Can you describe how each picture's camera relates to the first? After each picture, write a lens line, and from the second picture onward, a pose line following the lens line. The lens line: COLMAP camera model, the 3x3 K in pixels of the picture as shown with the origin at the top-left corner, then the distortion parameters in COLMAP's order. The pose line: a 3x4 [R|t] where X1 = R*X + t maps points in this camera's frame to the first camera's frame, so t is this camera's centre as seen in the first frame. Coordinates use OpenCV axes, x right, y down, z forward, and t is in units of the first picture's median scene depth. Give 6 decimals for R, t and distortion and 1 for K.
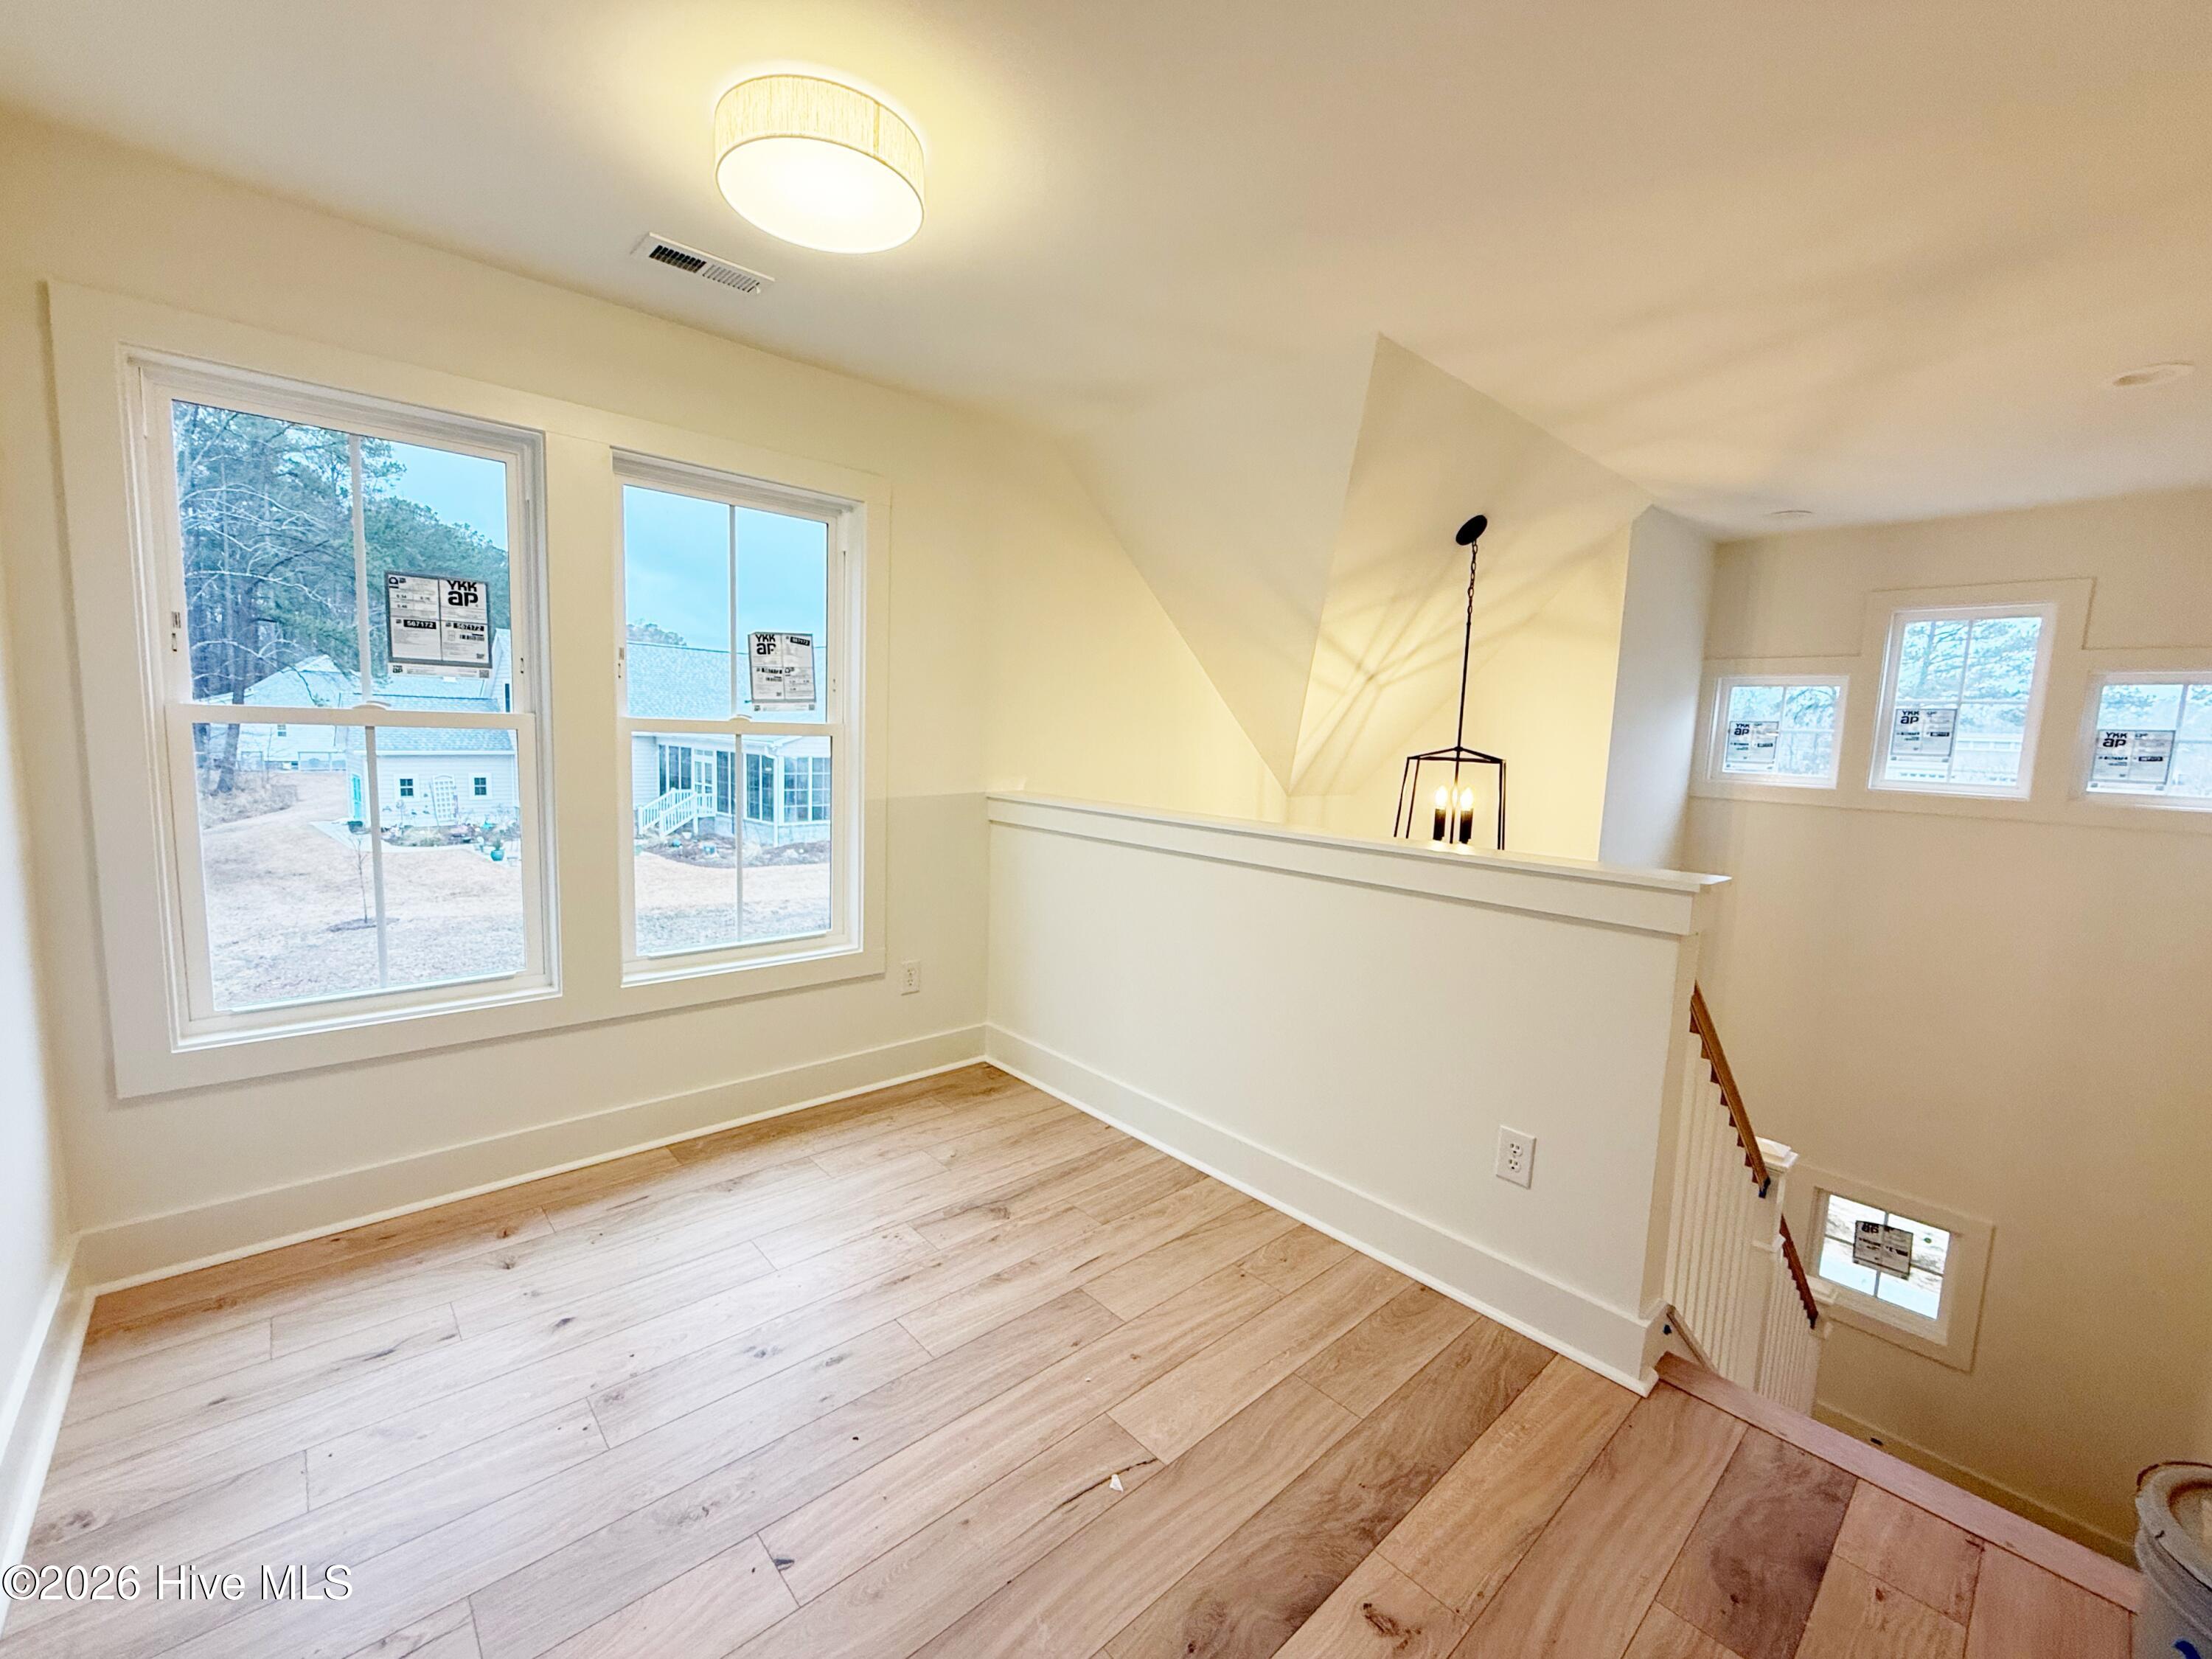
lens RADIAL K [[906.4, 0, 1117.4], [0, 906.4, 833.2], [0, 0, 1]] dist [0.002378, 0.000410]
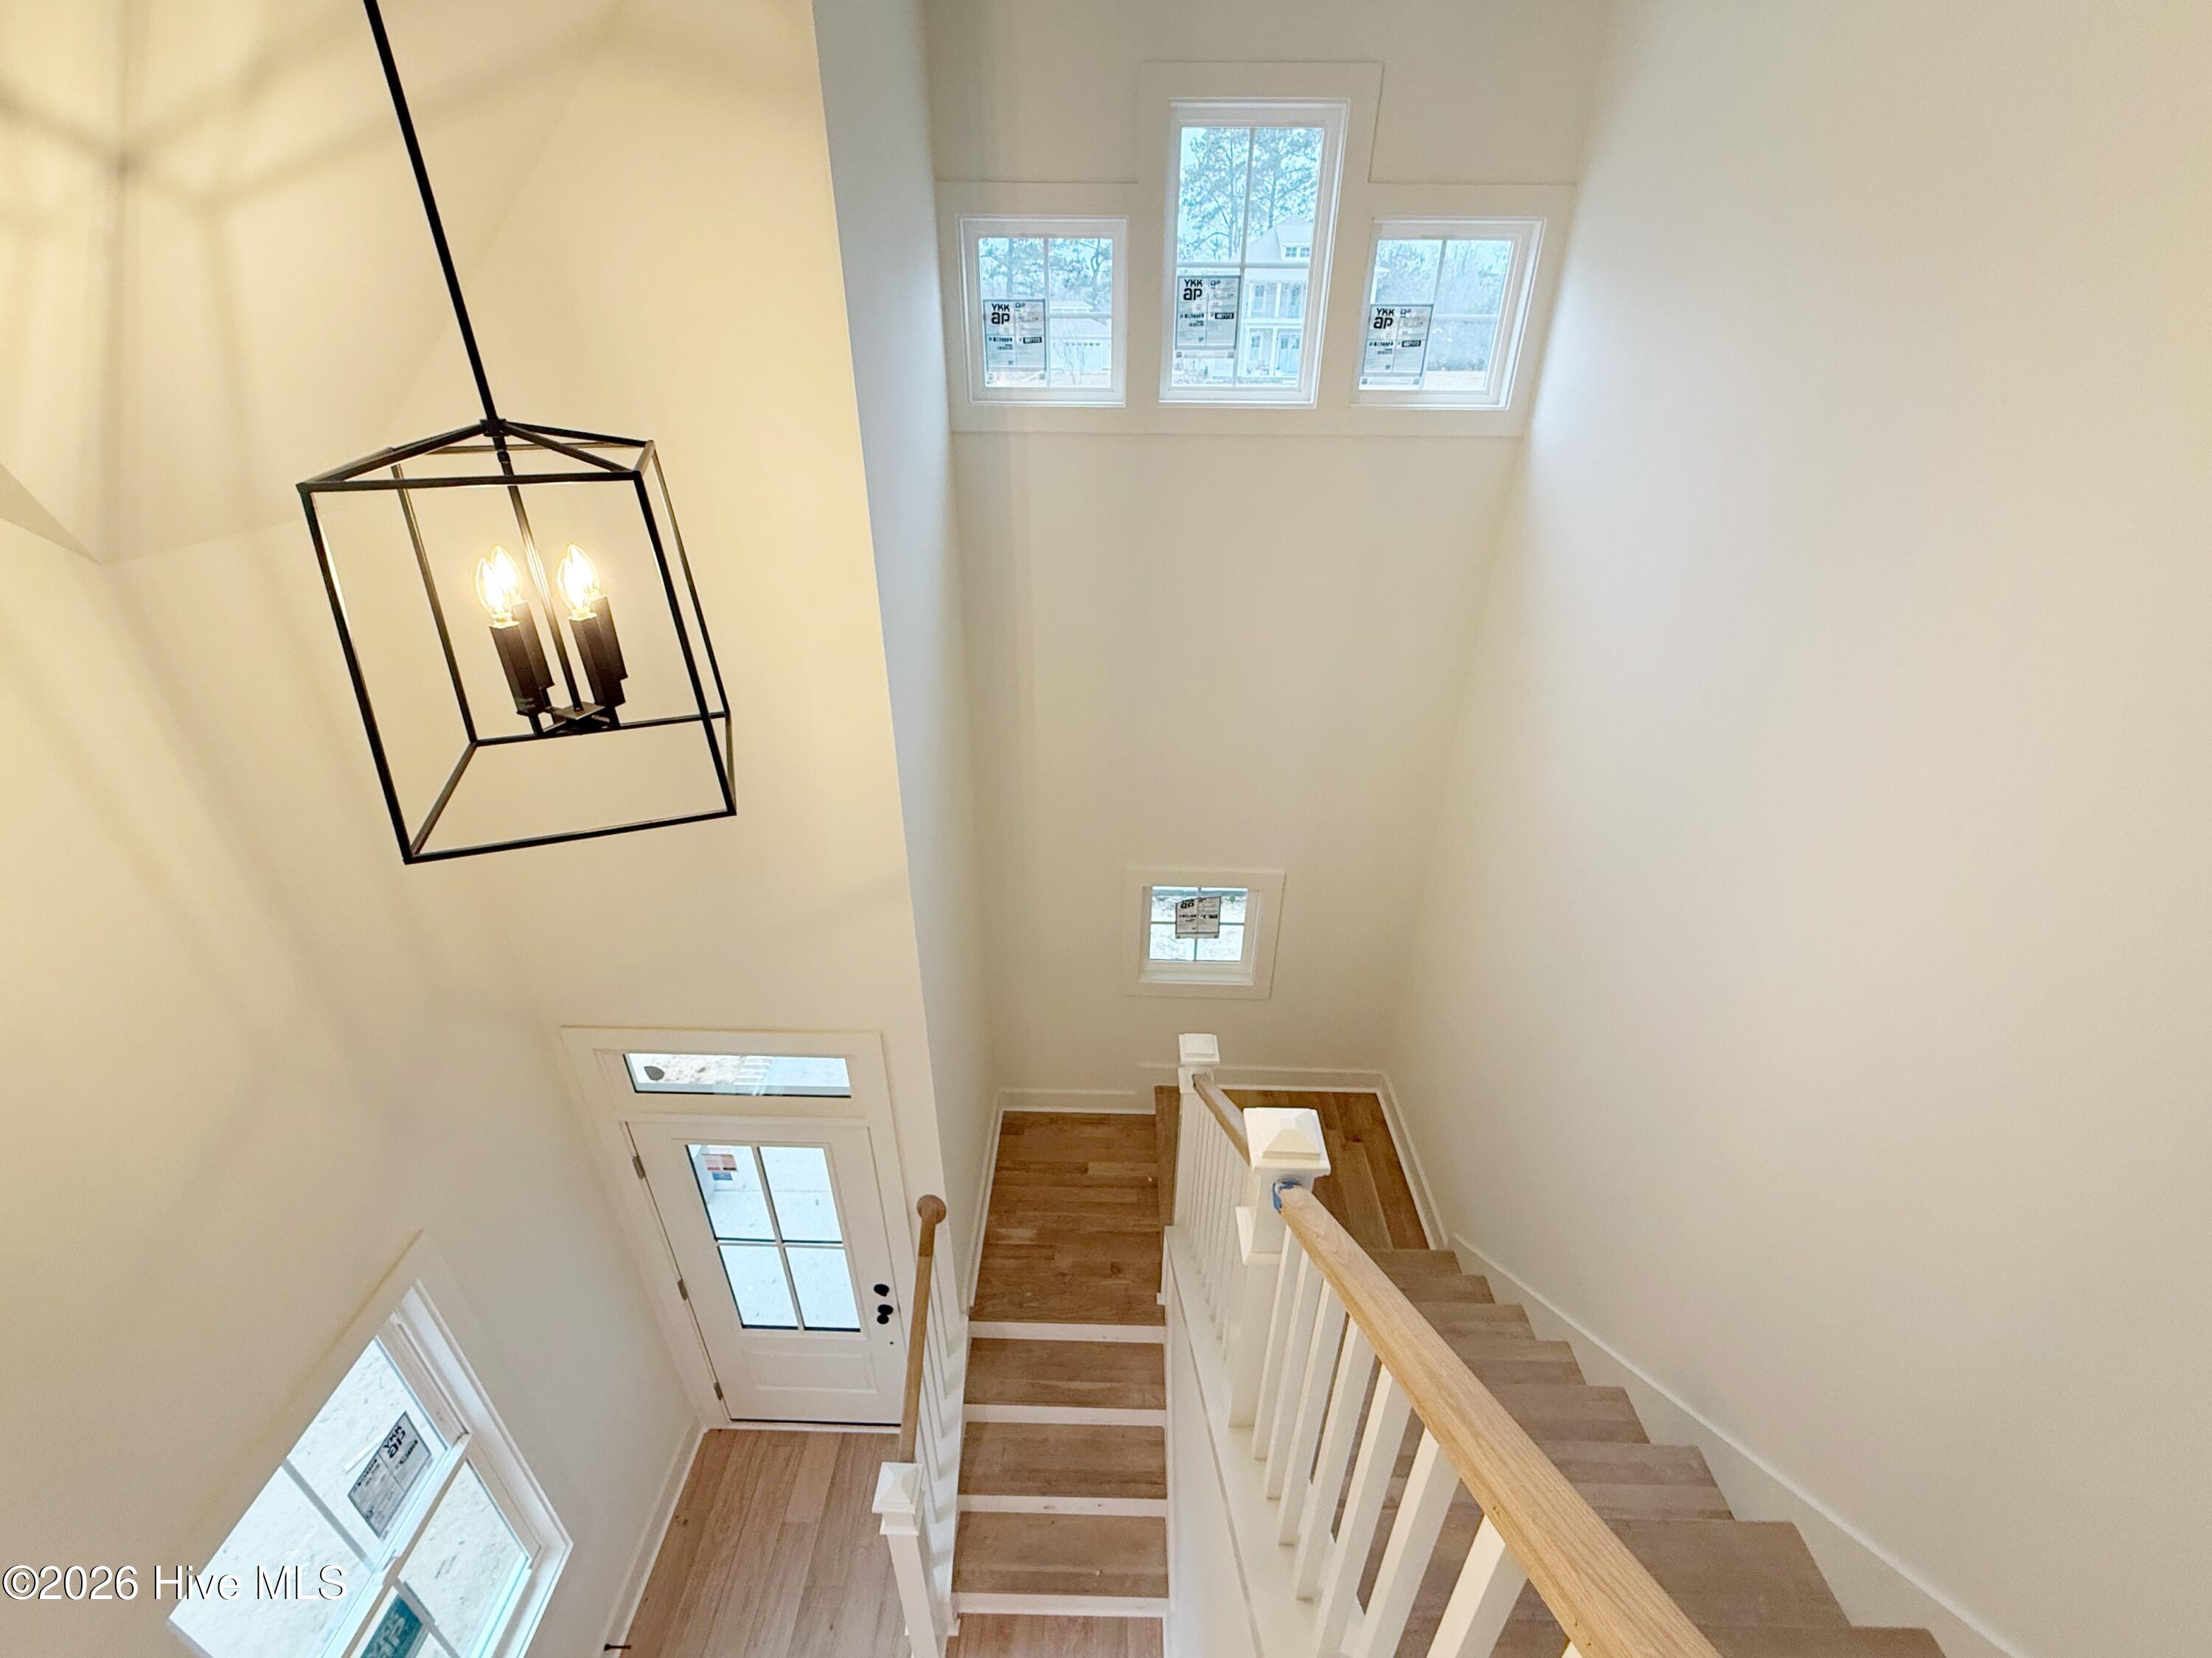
lens RADIAL K [[906.3, 0, 1095.0], [0, 906.3, 824.9], [0, 0, 1]] dist [0.002378, 0.000410]
pose [[0.696654, -0.376116, 0.610909, 0.211552], [0.104074, 0.895528, 0.432664, -0.064987], [-0.709818, -0.237837, 0.663017, 0.462958]]
